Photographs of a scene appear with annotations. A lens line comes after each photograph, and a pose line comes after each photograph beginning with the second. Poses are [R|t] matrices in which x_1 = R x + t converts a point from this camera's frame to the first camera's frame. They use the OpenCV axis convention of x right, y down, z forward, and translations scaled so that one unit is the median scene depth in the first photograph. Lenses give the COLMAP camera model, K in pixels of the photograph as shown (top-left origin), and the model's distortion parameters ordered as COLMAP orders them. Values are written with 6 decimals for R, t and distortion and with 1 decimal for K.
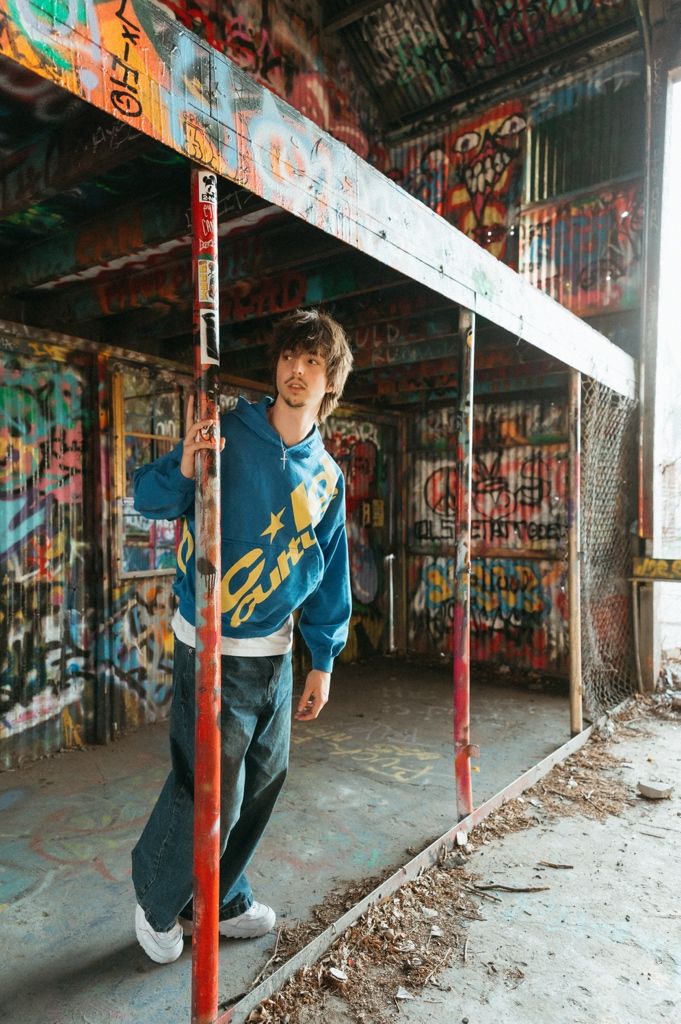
lens RADIAL K [[699.1, 0, 338.8], [0, 699.1, 513.7], [0, 0, 1]] dist [0.043391, -0.004602]
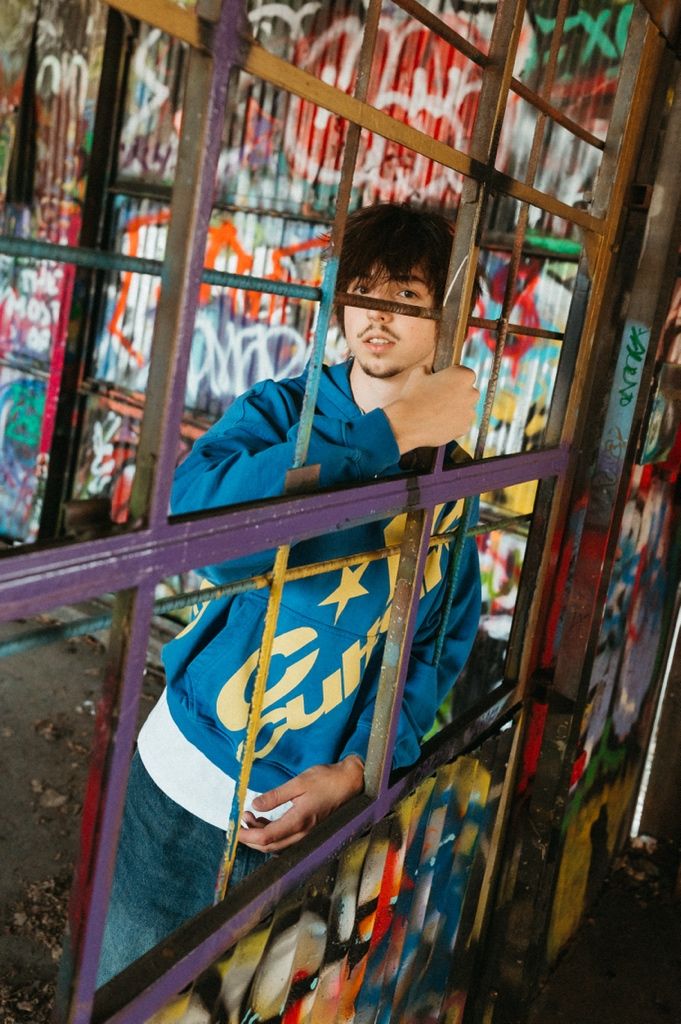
lens RADIAL K [[919.8, 0, 329.8], [0, 919.8, 385.3], [0, 0, 1]] dist [0.073915, -0.007029]
pose [[0.983604, 0.166079, 0.070289, -0.195073], [-0.173367, 0.978129, 0.114922, -0.067509], [-0.049665, -0.125223, 0.990885, 0.820723]]
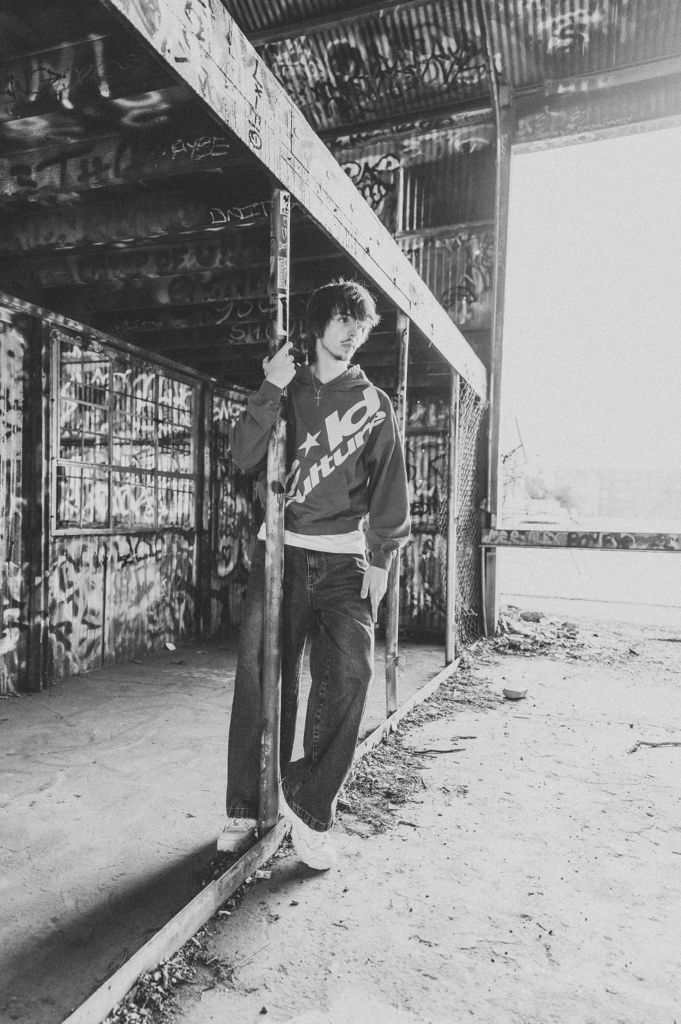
lens RADIAL K [[689.7, 0, 360.3], [0, 689.7, 509.2], [0, 0, 1]] dist [0.034521, -0.016796]
pose [[0.956025, 0.023662, 0.292330, -0.156199], [-0.022049, 0.999718, -0.008812, 0.046545], [-0.292456, 0.001979, 0.956277, -0.109812]]
